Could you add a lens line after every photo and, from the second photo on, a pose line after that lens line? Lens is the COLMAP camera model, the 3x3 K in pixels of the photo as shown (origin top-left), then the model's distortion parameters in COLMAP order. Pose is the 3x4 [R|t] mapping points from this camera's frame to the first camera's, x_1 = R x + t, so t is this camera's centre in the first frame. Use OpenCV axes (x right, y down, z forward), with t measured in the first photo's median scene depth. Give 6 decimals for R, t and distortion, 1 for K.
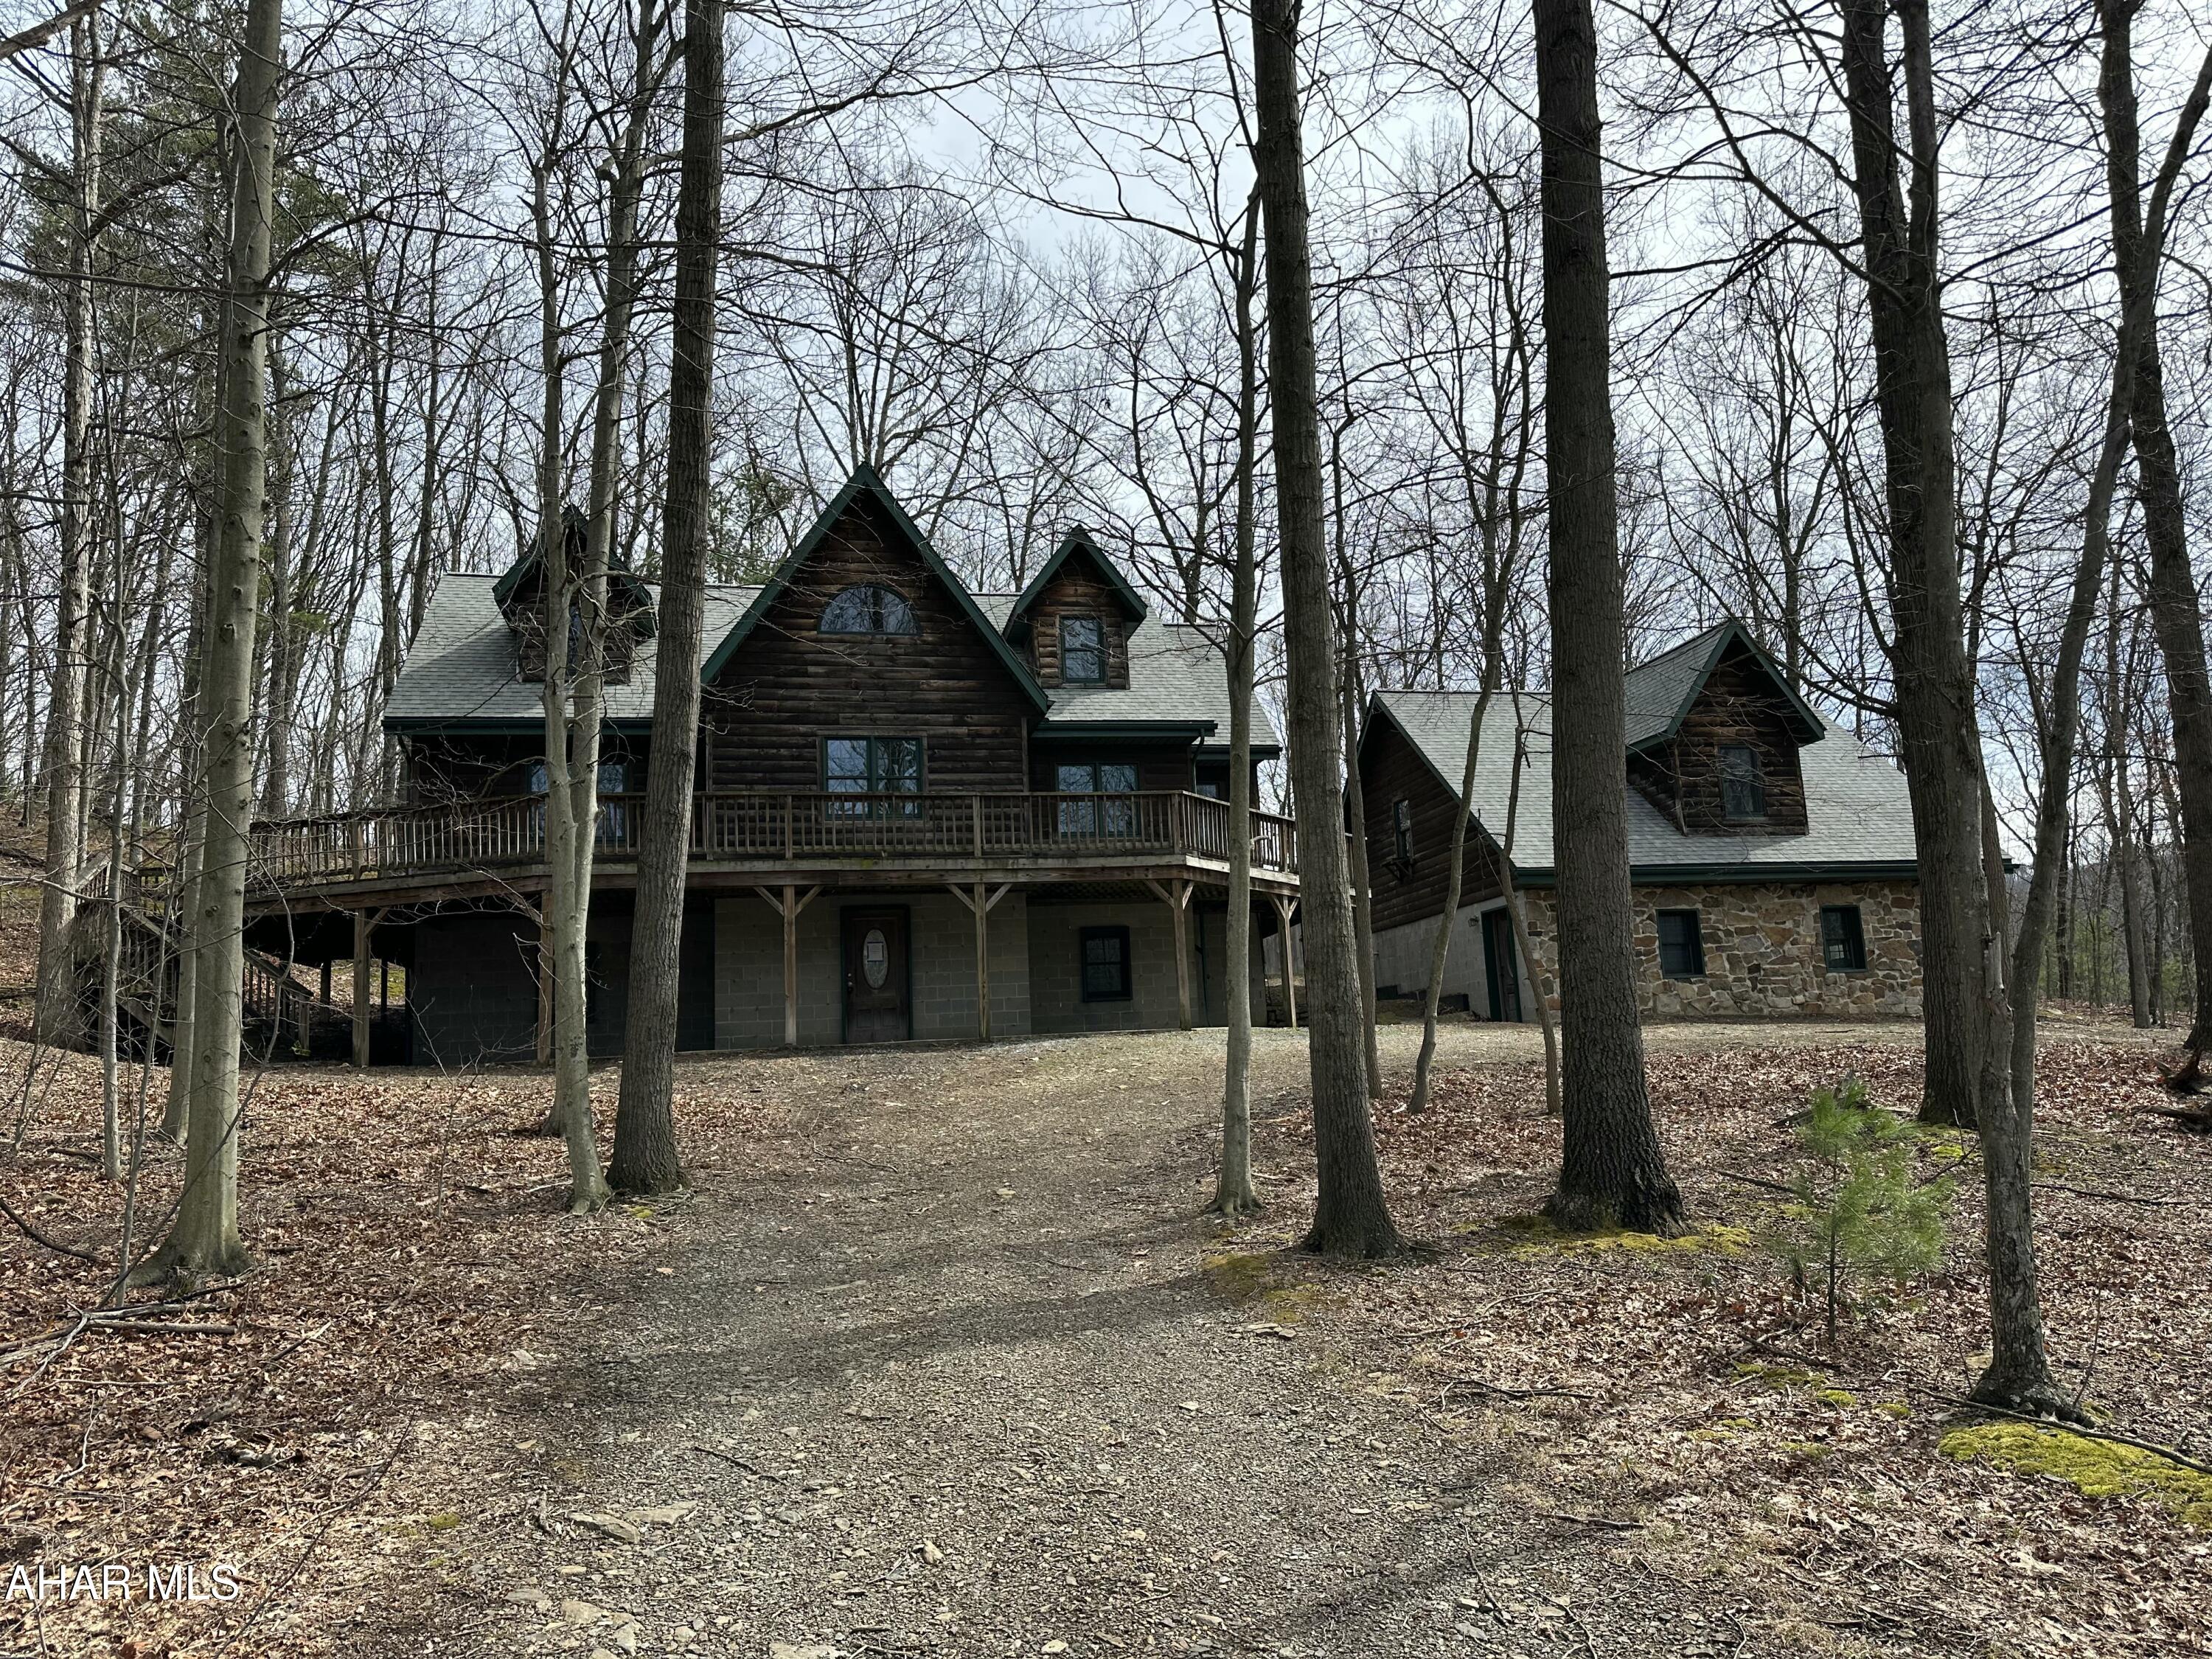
lens RADIAL K [[1544.2, 0, 1115.2], [0, 1544.2, 828.6], [0, 0, 1]] dist [0.062367, -0.065248]
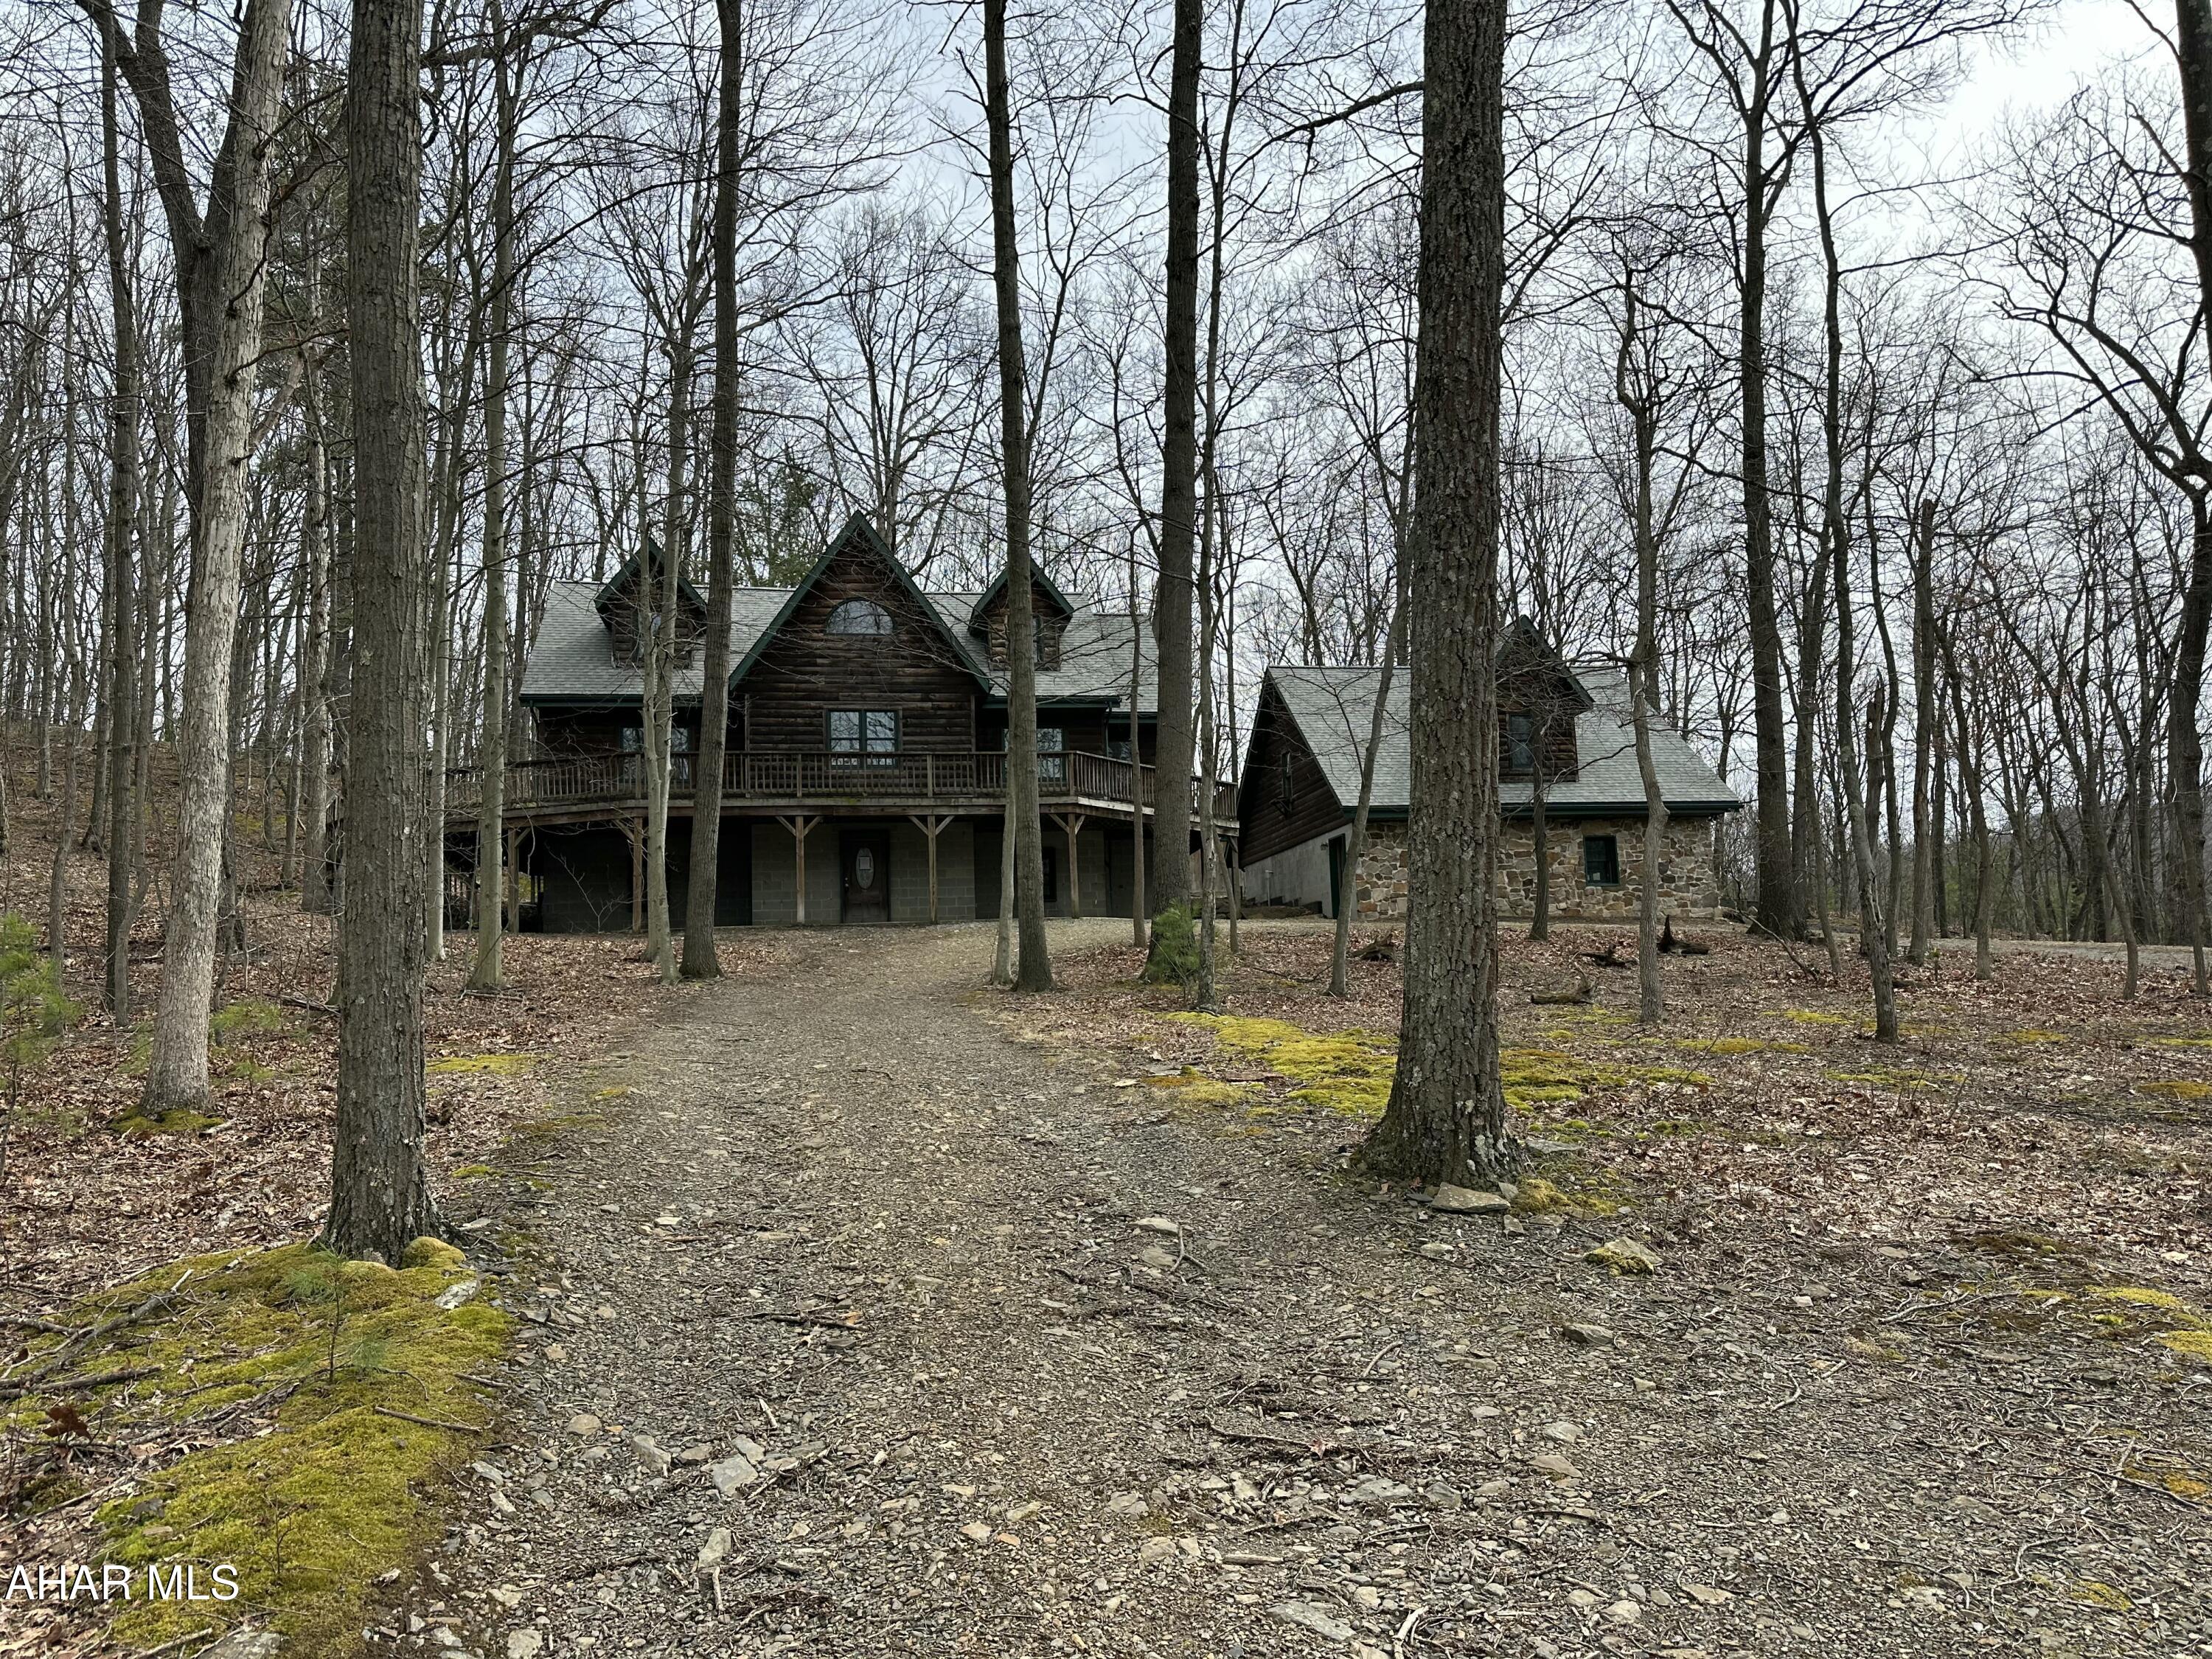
lens RADIAL K [[1544.2, 0, 1115.2], [0, 1544.2, 828.6], [0, 0, 1]] dist [0.062367, -0.065248]
pose [[0.999254, 0.006644, -0.038054, 0.136468], [-0.005001, 0.999058, 0.043103, -0.014767], [0.038304, -0.042881, 0.998346, -0.425781]]
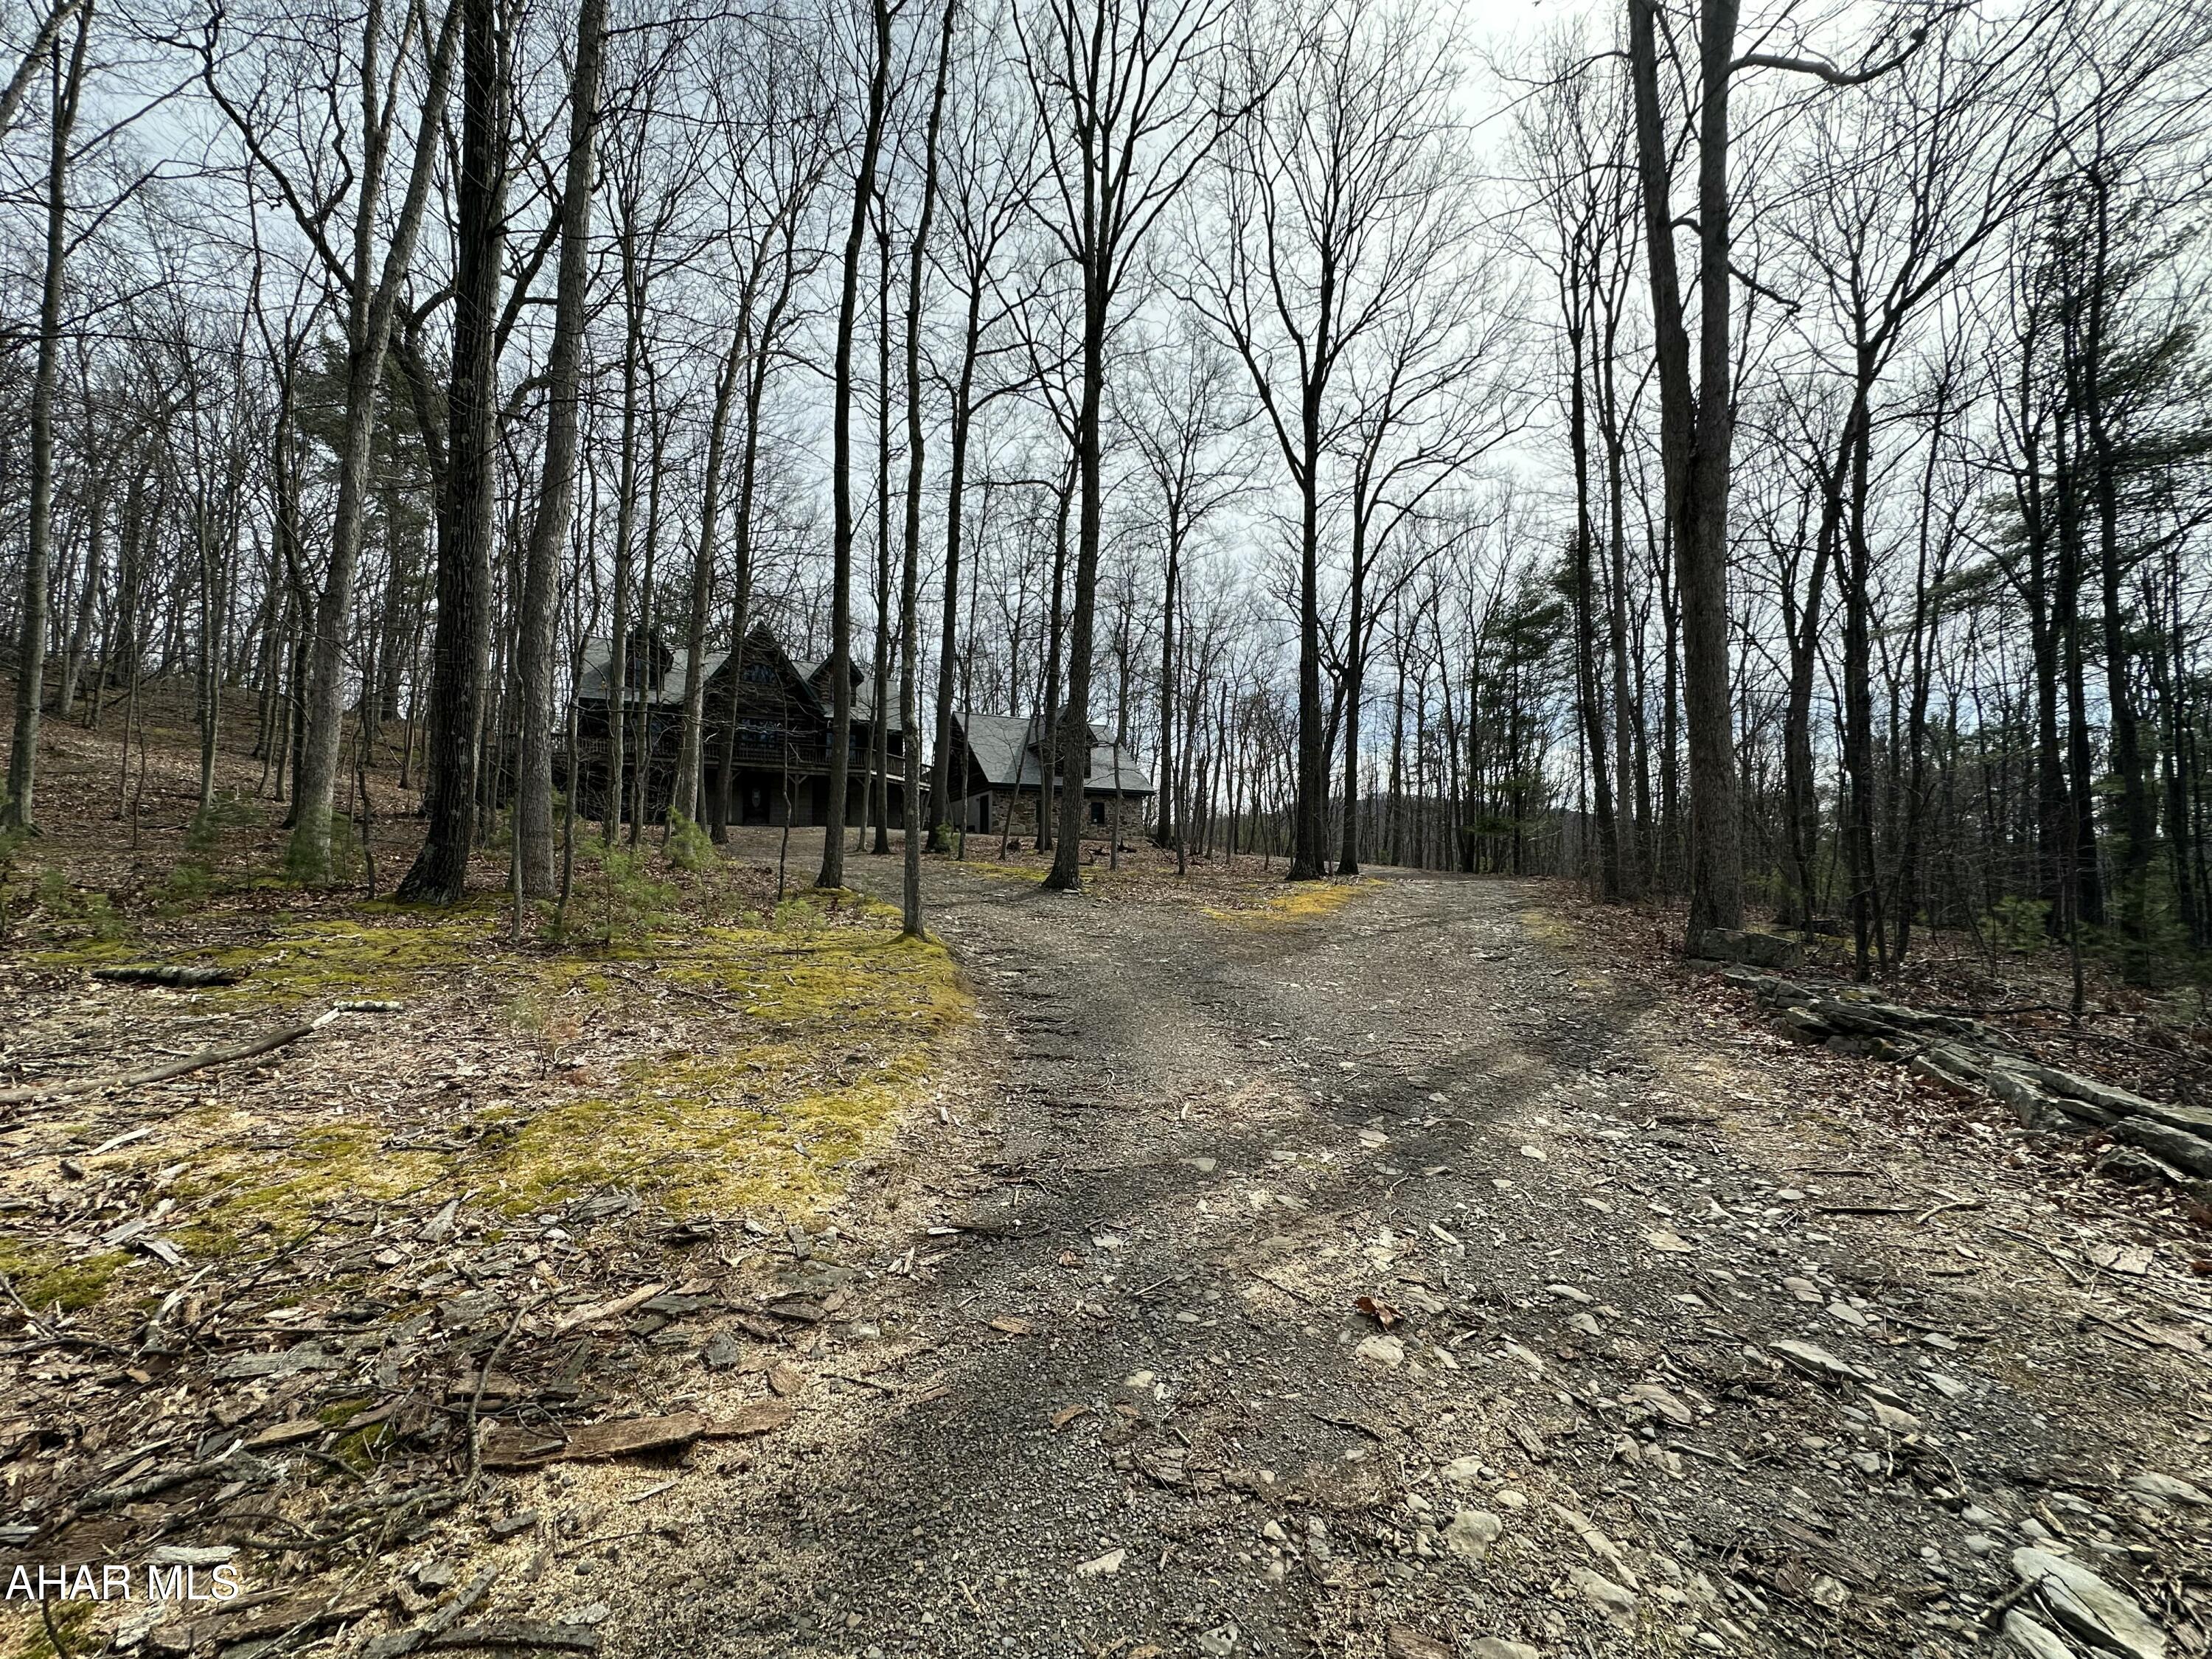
lens RADIAL K [[878.7, 0, 1102.8], [0, 878.7, 827.8], [0, 0, 1]] dist [-0.002339, 0.000285]
pose [[0.960350, 0.056210, 0.273072, 0.022951], [-0.080894, 0.993508, 0.079986, -0.046413], [-0.266804, -0.098904, 0.958663, -0.816838]]
